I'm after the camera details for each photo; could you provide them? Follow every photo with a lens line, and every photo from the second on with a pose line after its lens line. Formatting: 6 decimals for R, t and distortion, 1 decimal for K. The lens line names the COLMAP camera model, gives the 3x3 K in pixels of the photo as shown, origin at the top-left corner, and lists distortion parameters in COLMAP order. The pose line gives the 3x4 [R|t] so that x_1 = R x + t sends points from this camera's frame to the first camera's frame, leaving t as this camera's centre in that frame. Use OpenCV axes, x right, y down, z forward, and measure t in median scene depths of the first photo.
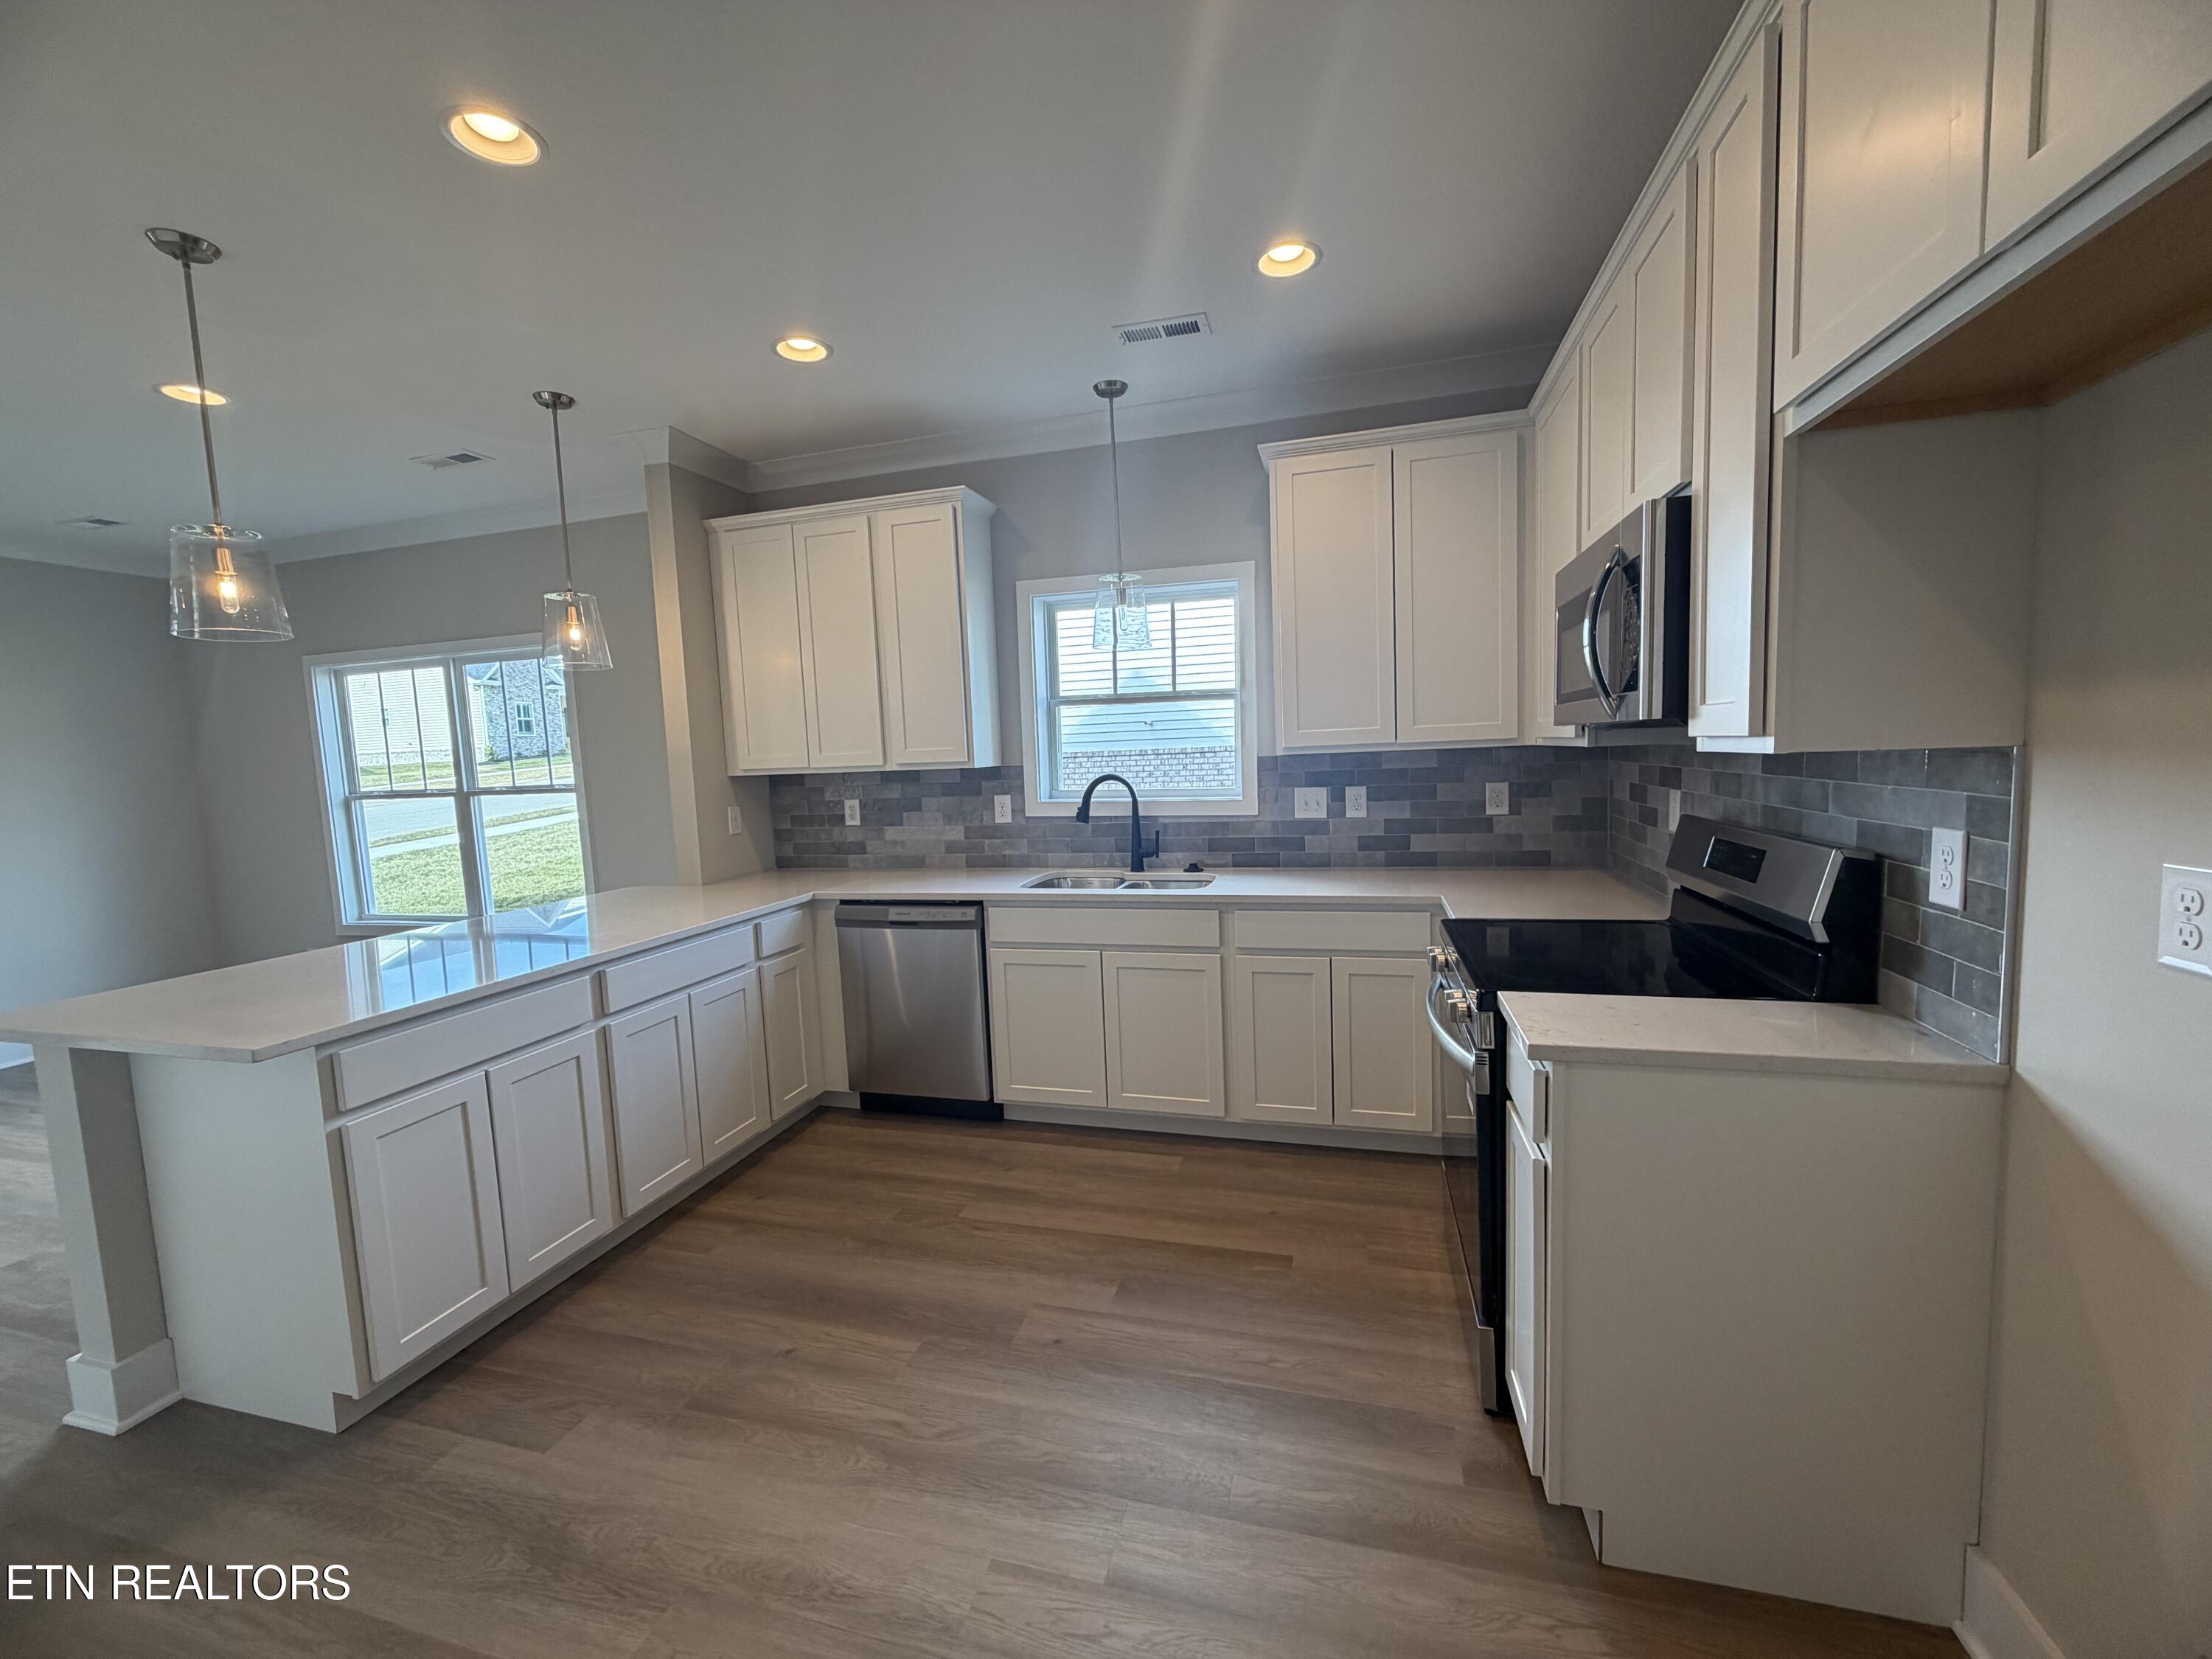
lens RADIAL K [[882.6, 0, 1101.2], [0, 882.6, 827.8], [0, 0, 1]] dist [-0.000831, 0.000225]
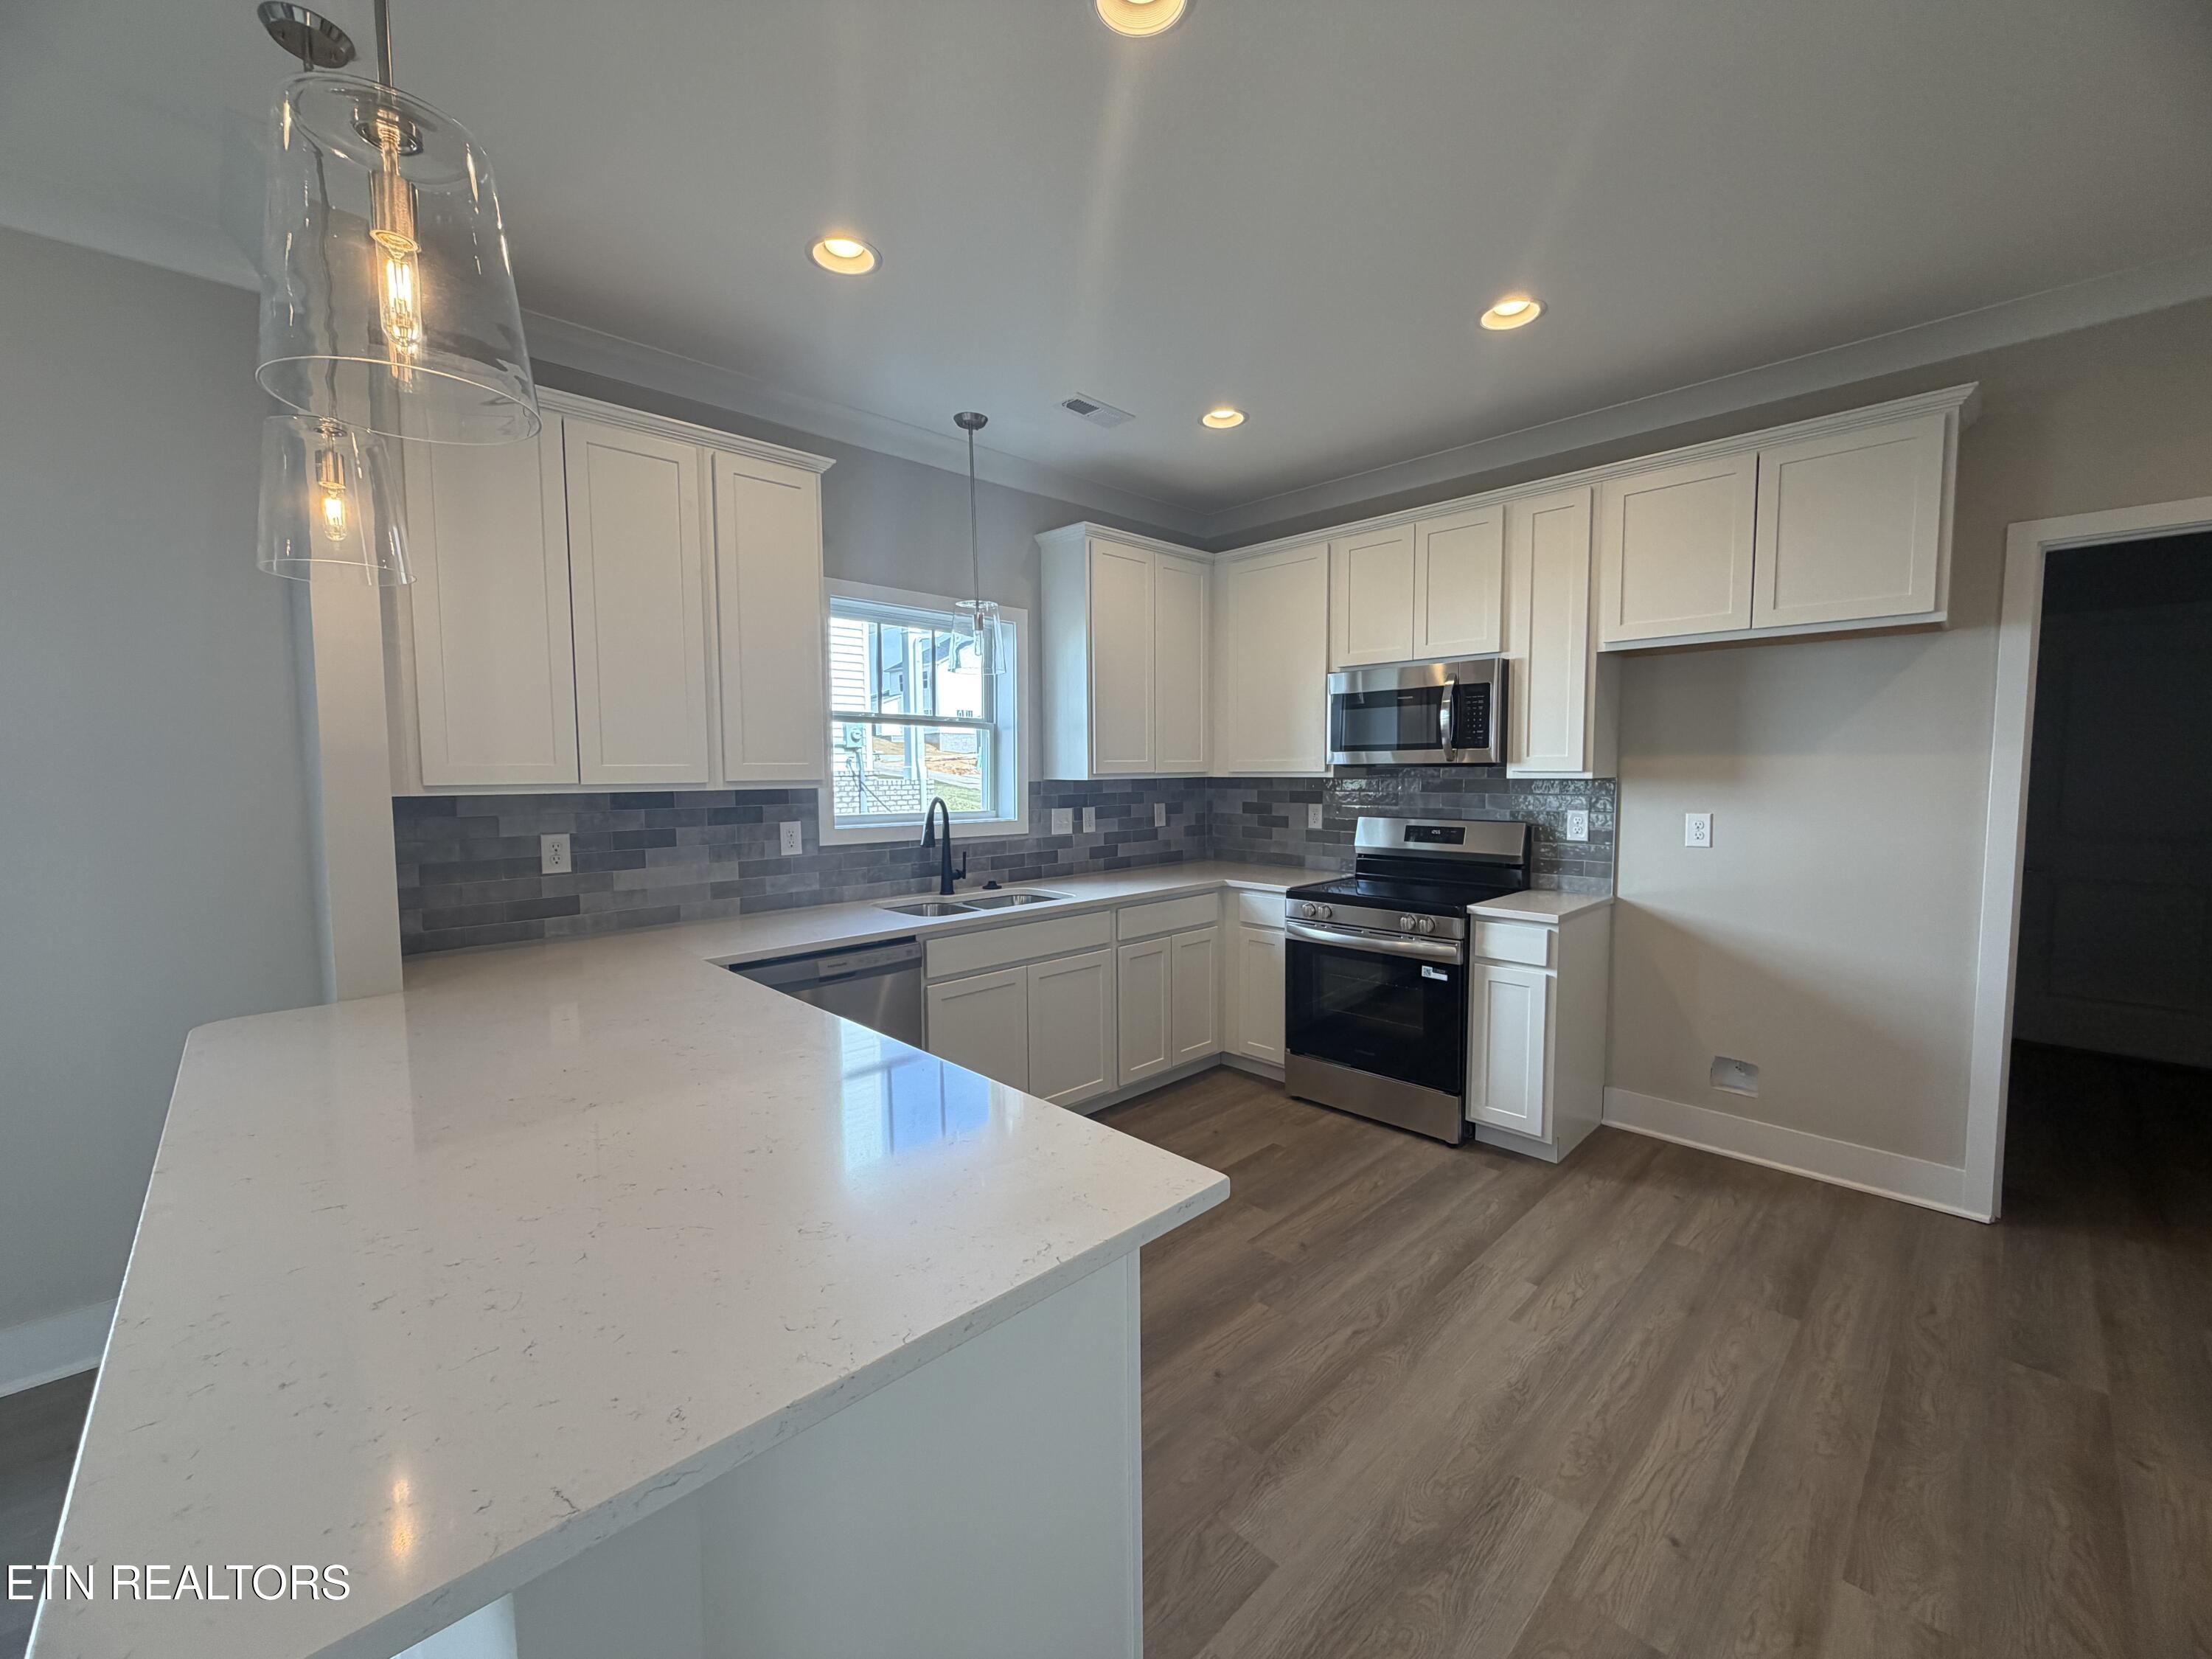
lens RADIAL K [[882.6, 0, 1106.2], [0, 882.6, 823.9], [0, 0, 1]] dist [-0.000831, 0.000225]
pose [[0.503486, -0.019854, 0.863775, -0.772136], [0.064604, 0.997802, -0.014722, -0.003901], [-0.861585, 0.063216, 0.503662, 0.357722]]
